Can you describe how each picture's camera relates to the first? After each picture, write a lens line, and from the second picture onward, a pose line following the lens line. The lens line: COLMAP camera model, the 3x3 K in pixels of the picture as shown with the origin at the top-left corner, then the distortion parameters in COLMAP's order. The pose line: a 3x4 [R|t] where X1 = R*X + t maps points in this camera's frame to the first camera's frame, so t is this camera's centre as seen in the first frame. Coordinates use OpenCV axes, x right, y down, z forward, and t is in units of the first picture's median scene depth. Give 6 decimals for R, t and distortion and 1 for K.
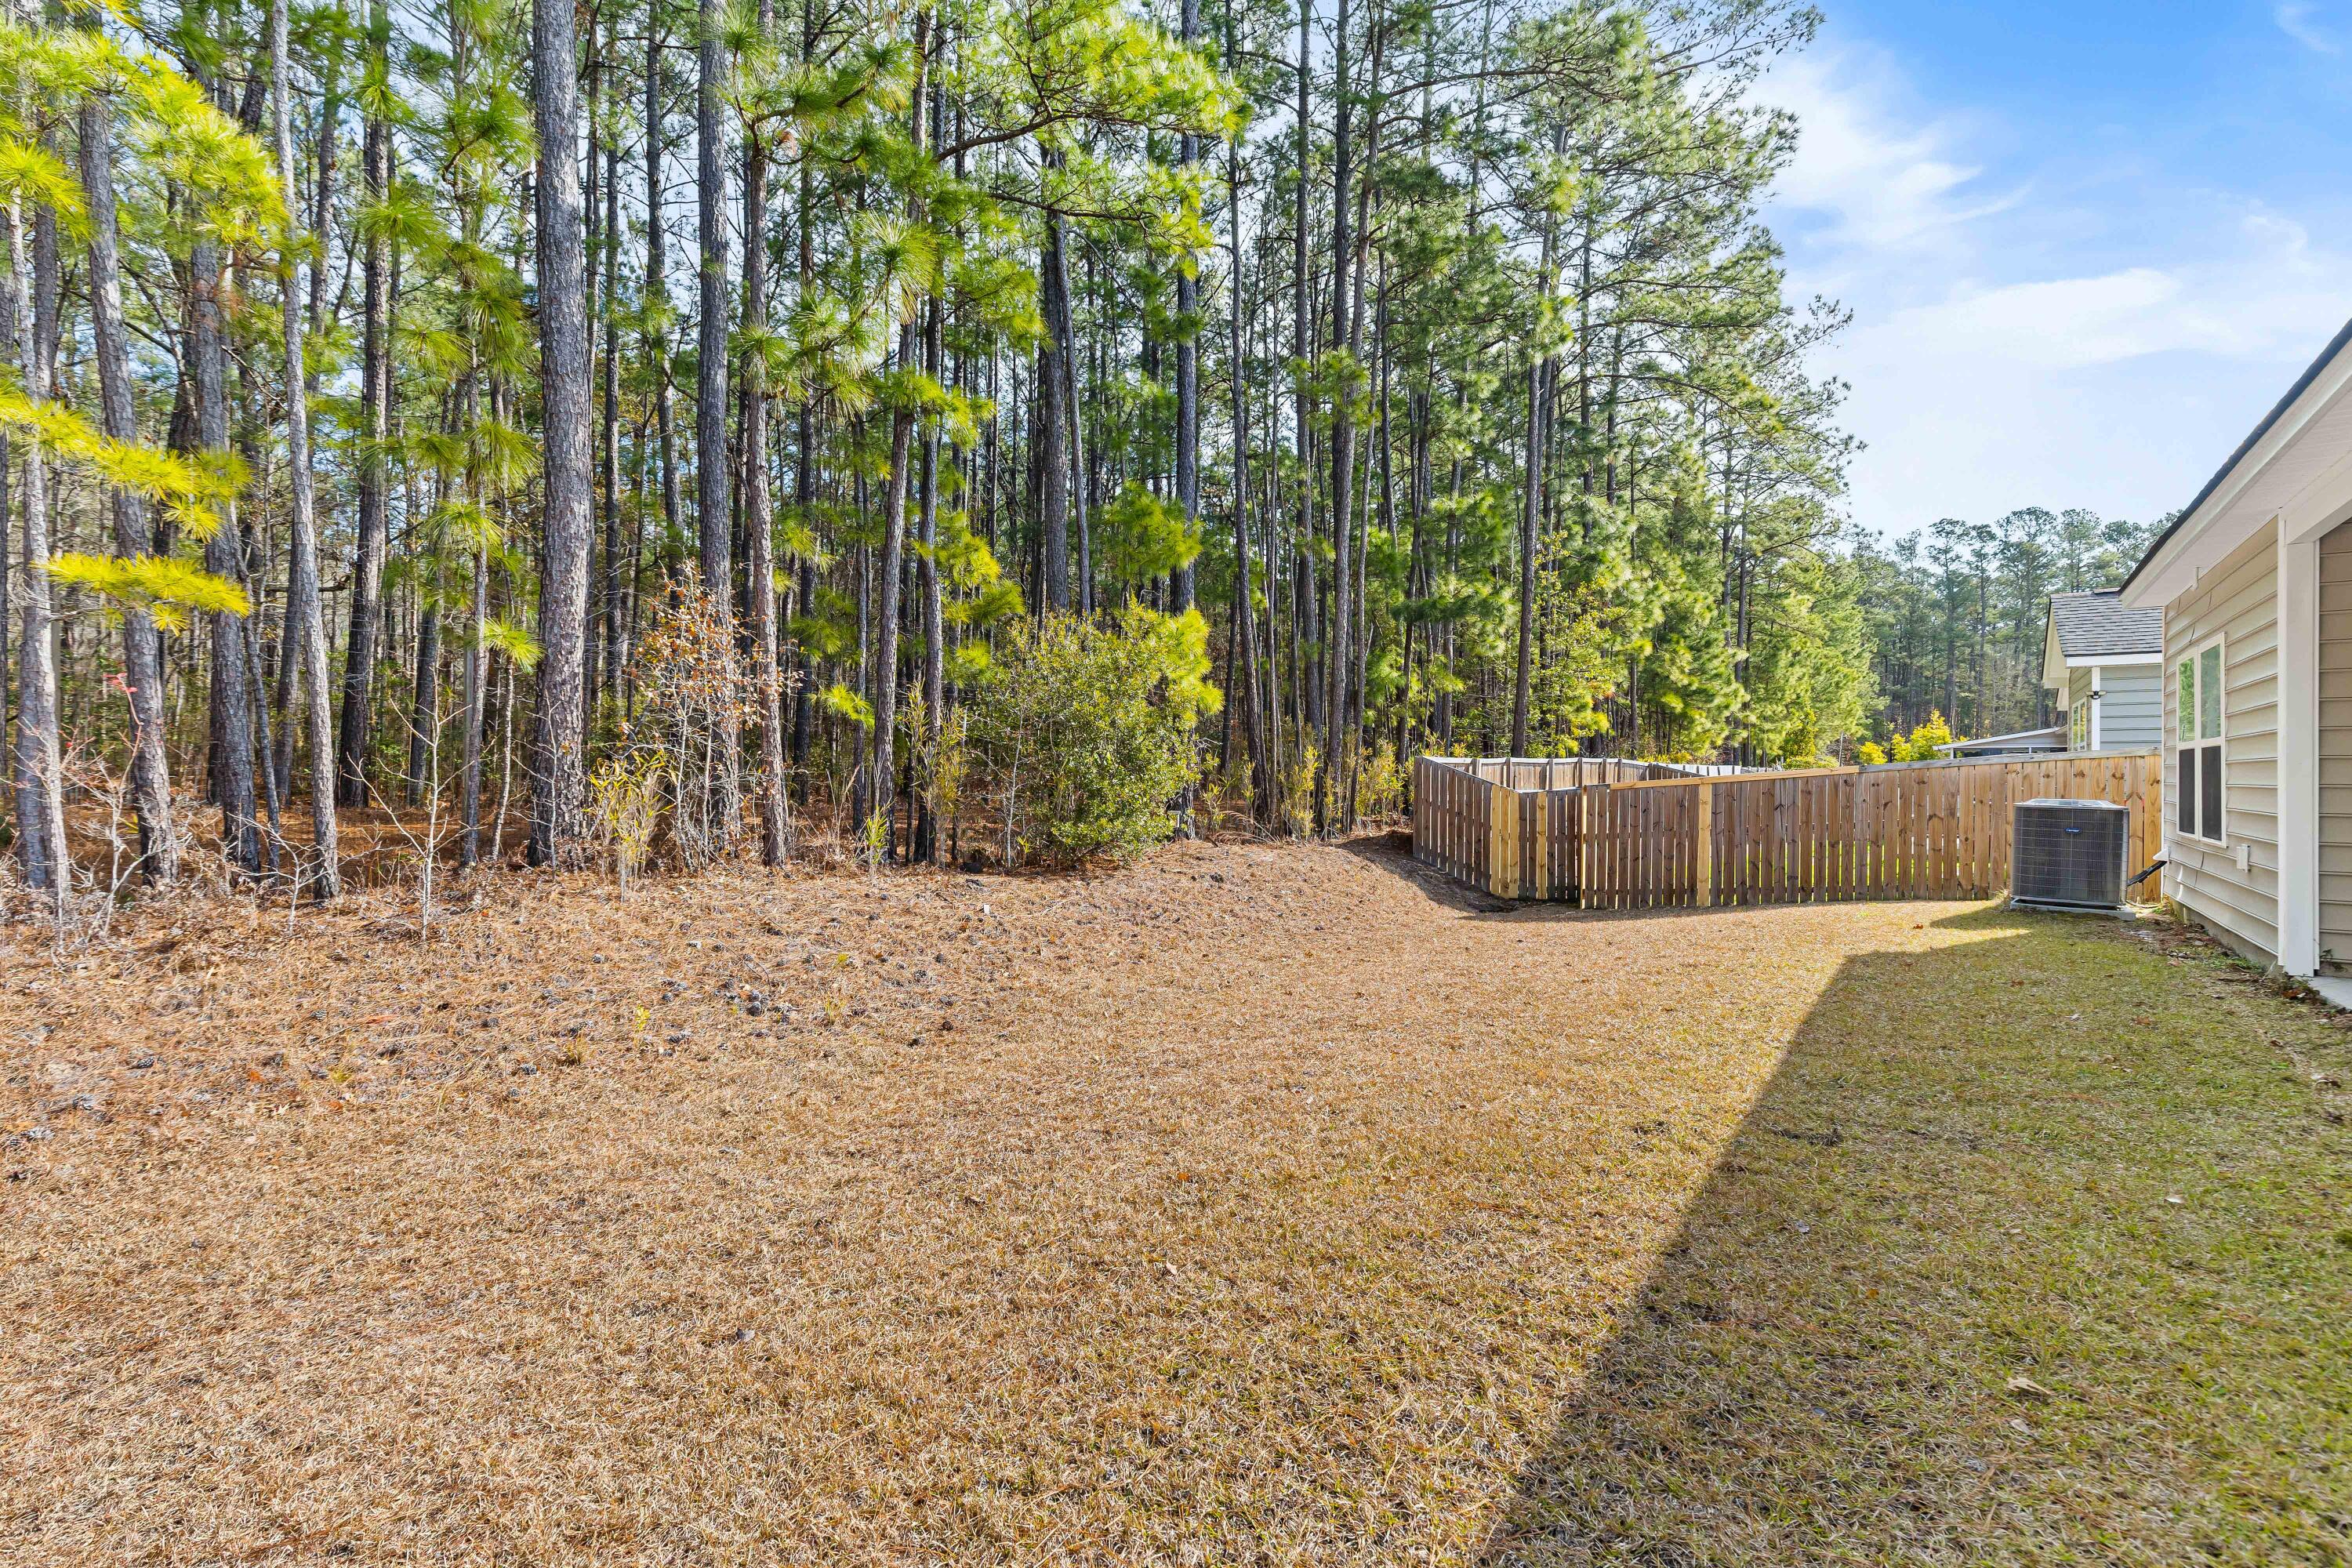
lens RADIAL K [[1059.0, 0, 1182.6], [0, 1059.0, 769.7], [0, 0, 1]] dist [0.013963, 0.000086]
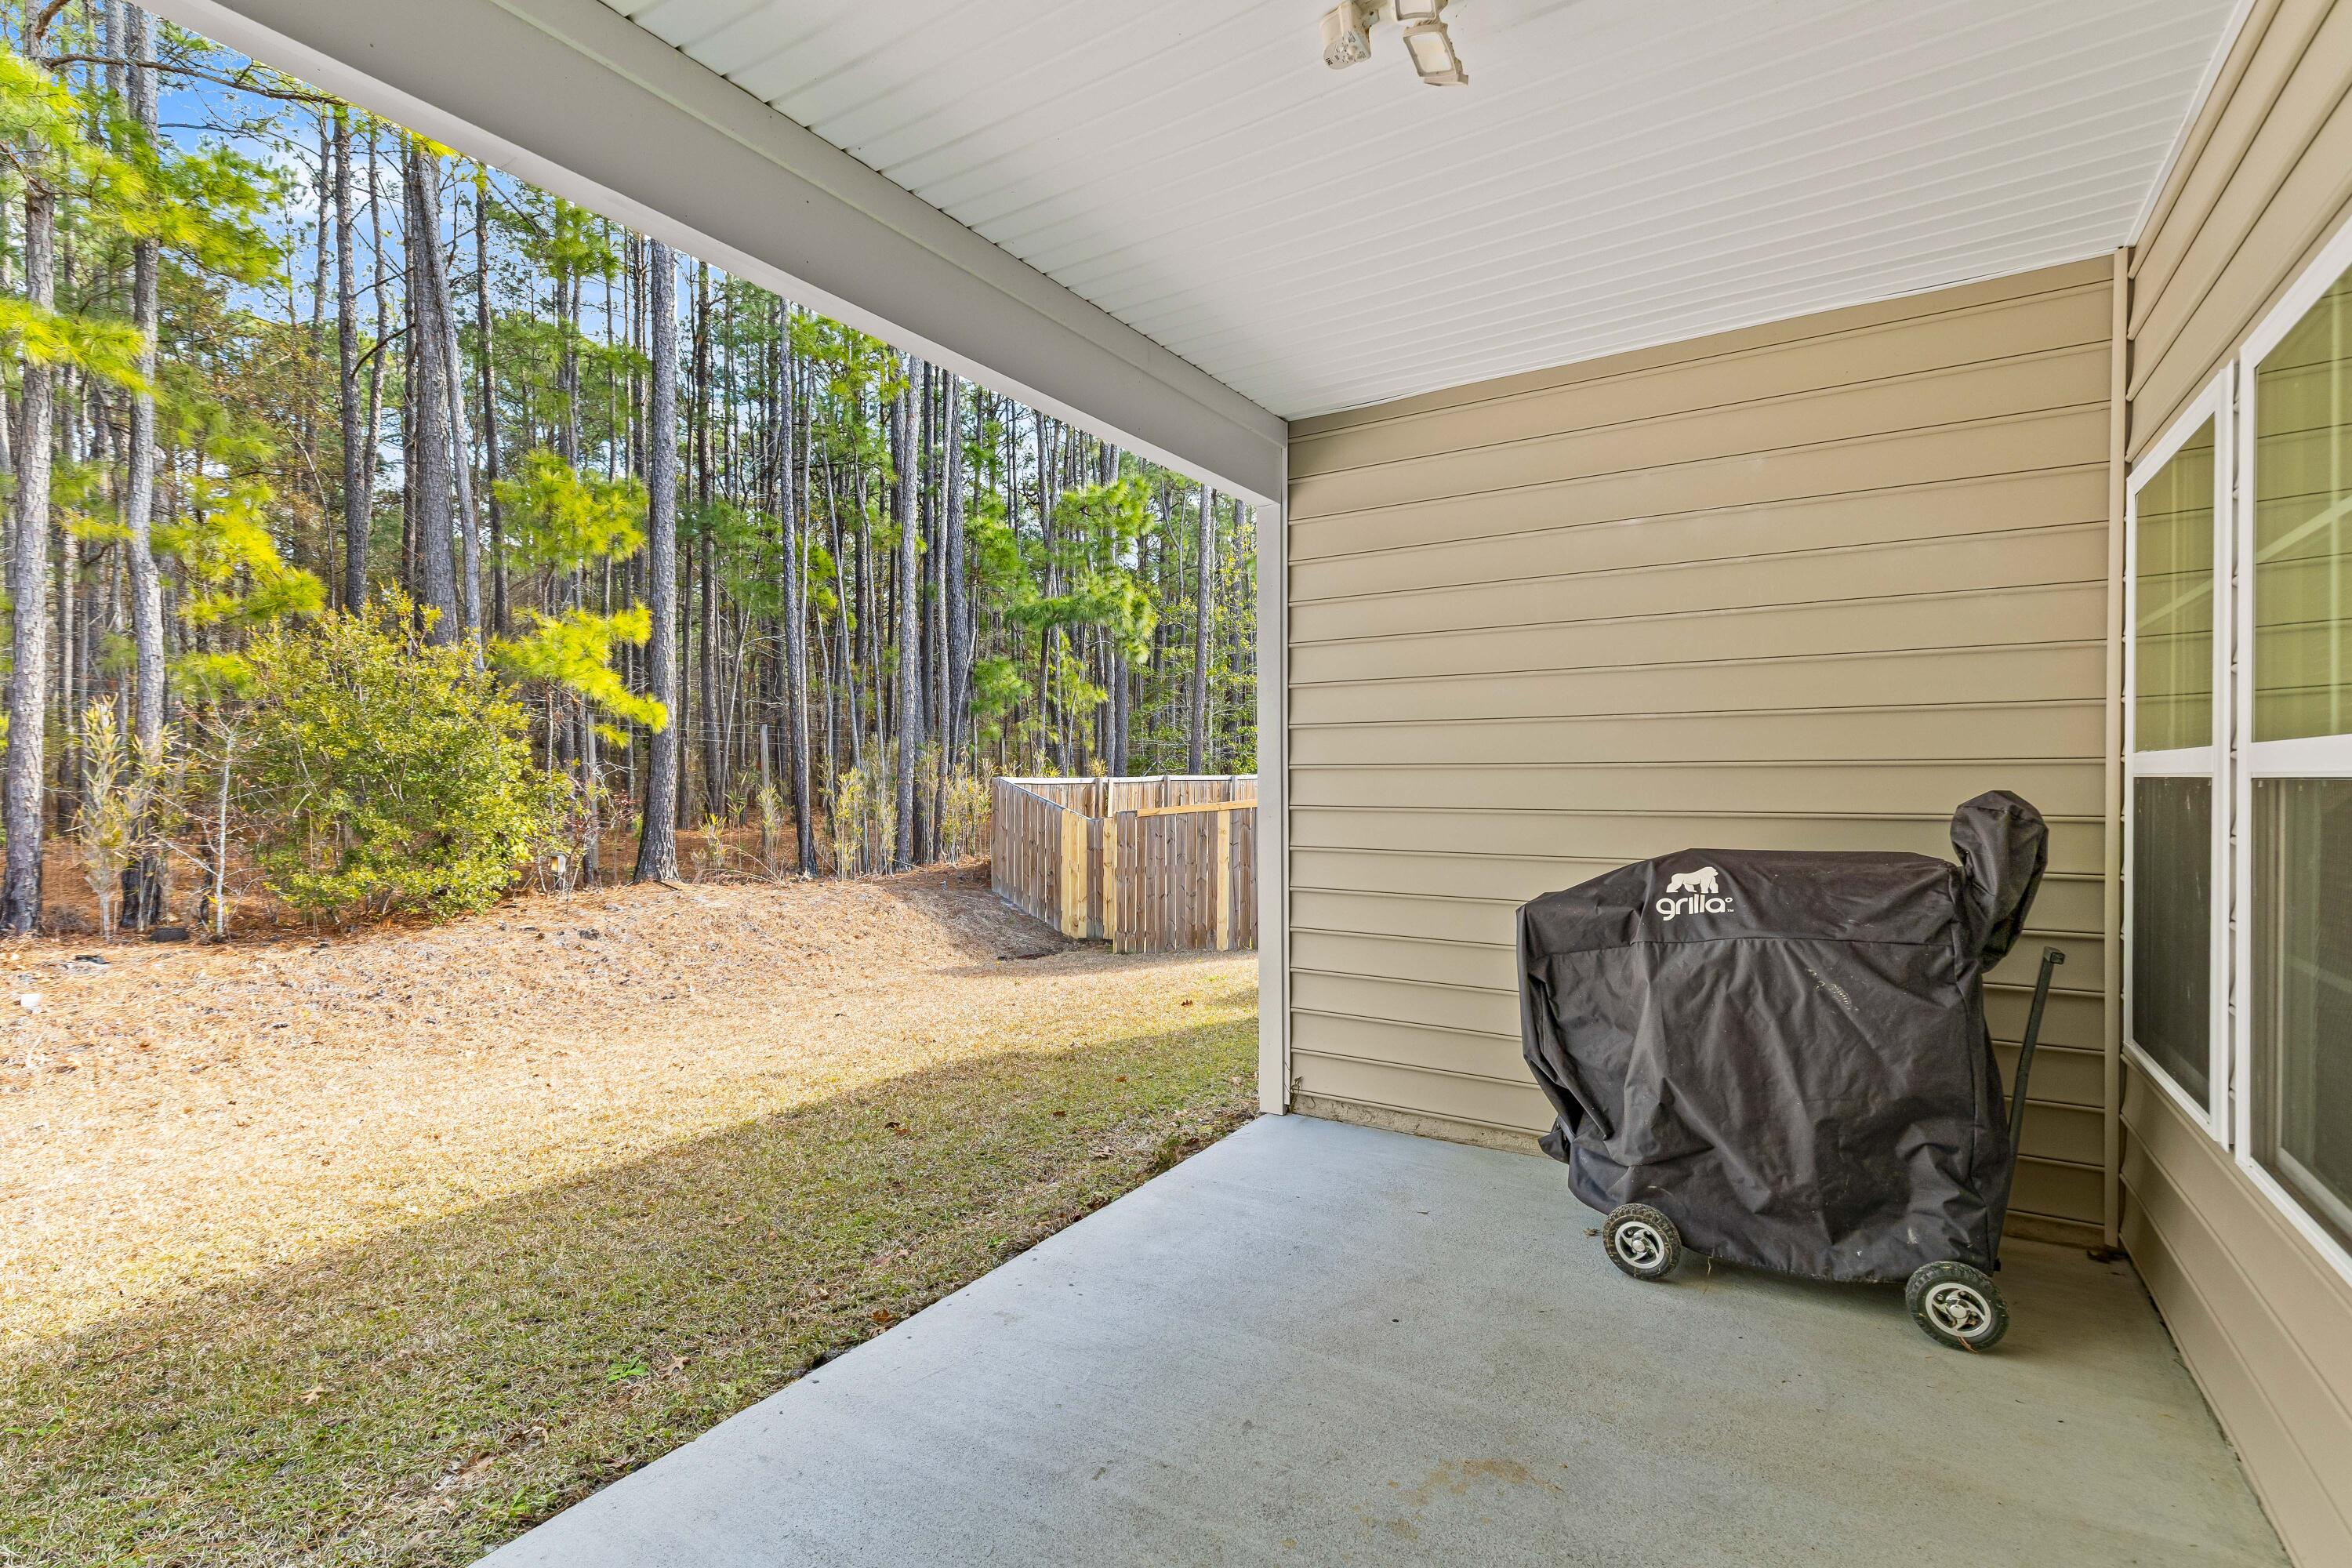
lens RADIAL K [[1070.9, 0, 1192.4], [0, 1070.9, 761.0], [0, 0, 1]] dist [-0.001254, 0.000099]
pose [[0.997716, -0.018529, 0.064954, 0.345373], [0.019206, 0.999767, -0.009810, -0.016373], [-0.064757, 0.011035, 0.997840, 0.099779]]
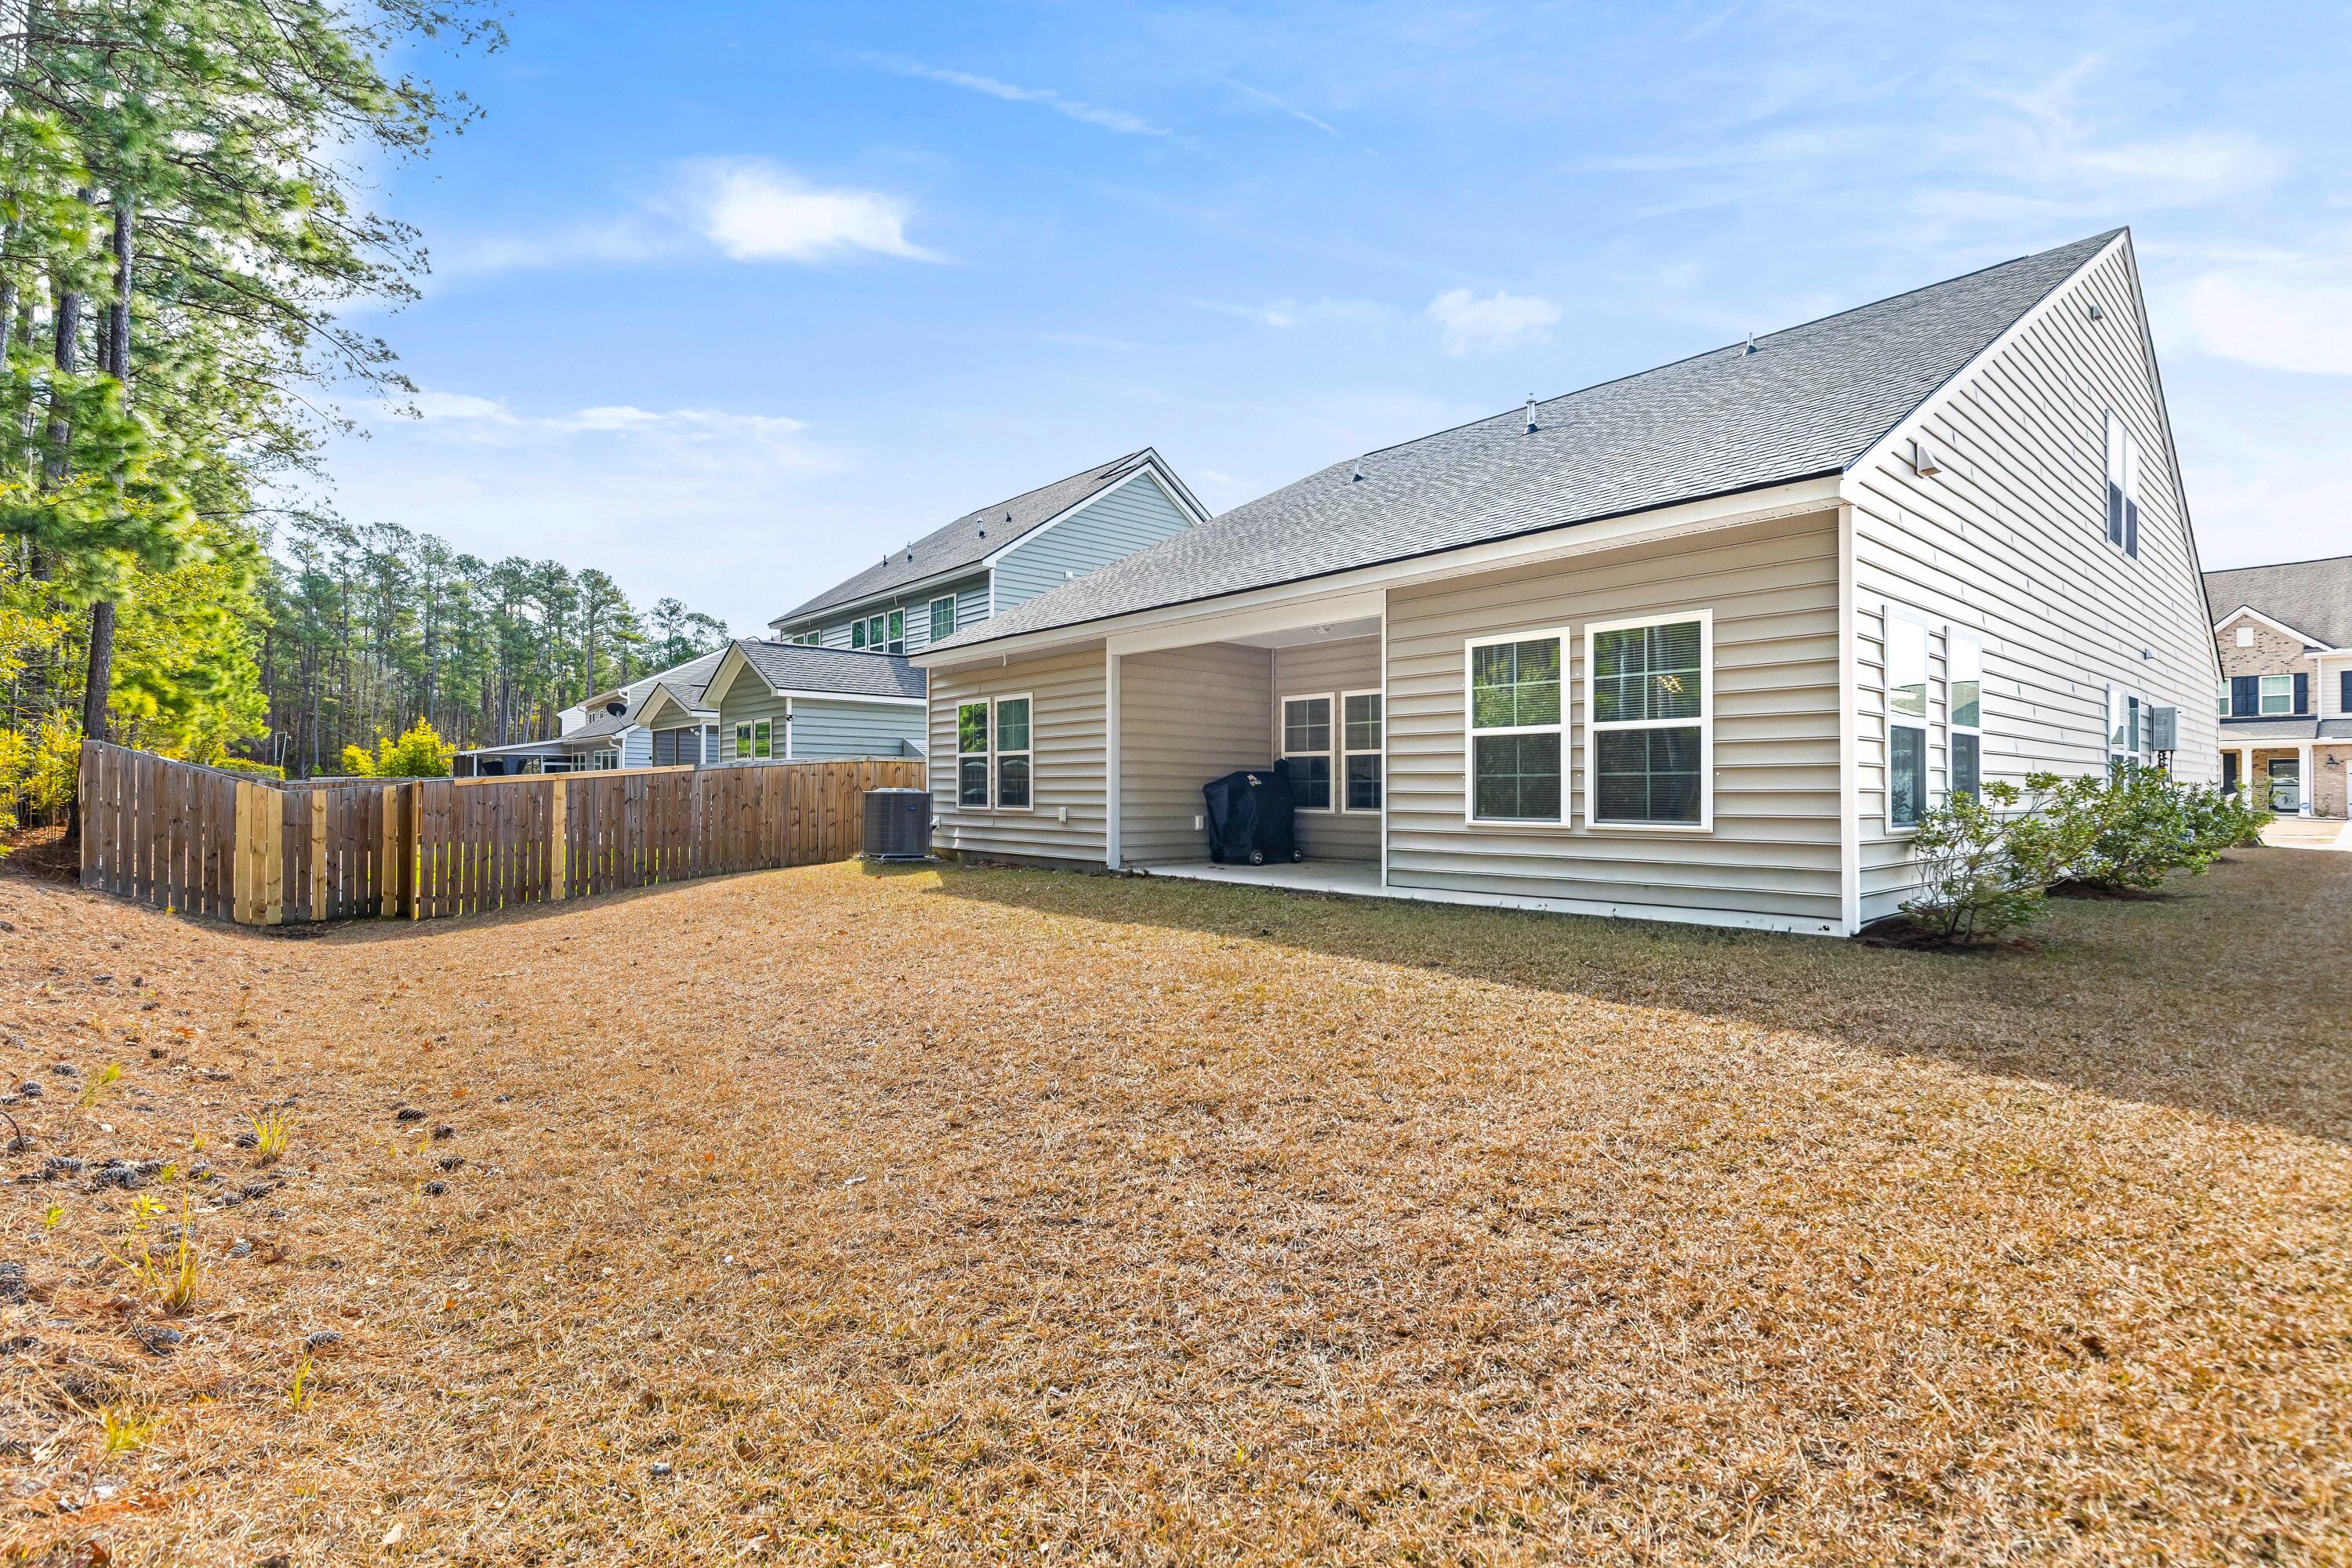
lens RADIAL K [[1088.2, 0, 1181.7], [0, 1088.2, 767.3], [0, 0, 1]] dist [0.013199, -0.000143]
pose [[0.216197, 0.019291, 0.976159, -0.344907], [-0.008135, 0.999806, -0.017957, 0.012965], [-0.976316, -0.004059, 0.216312, 0.156068]]
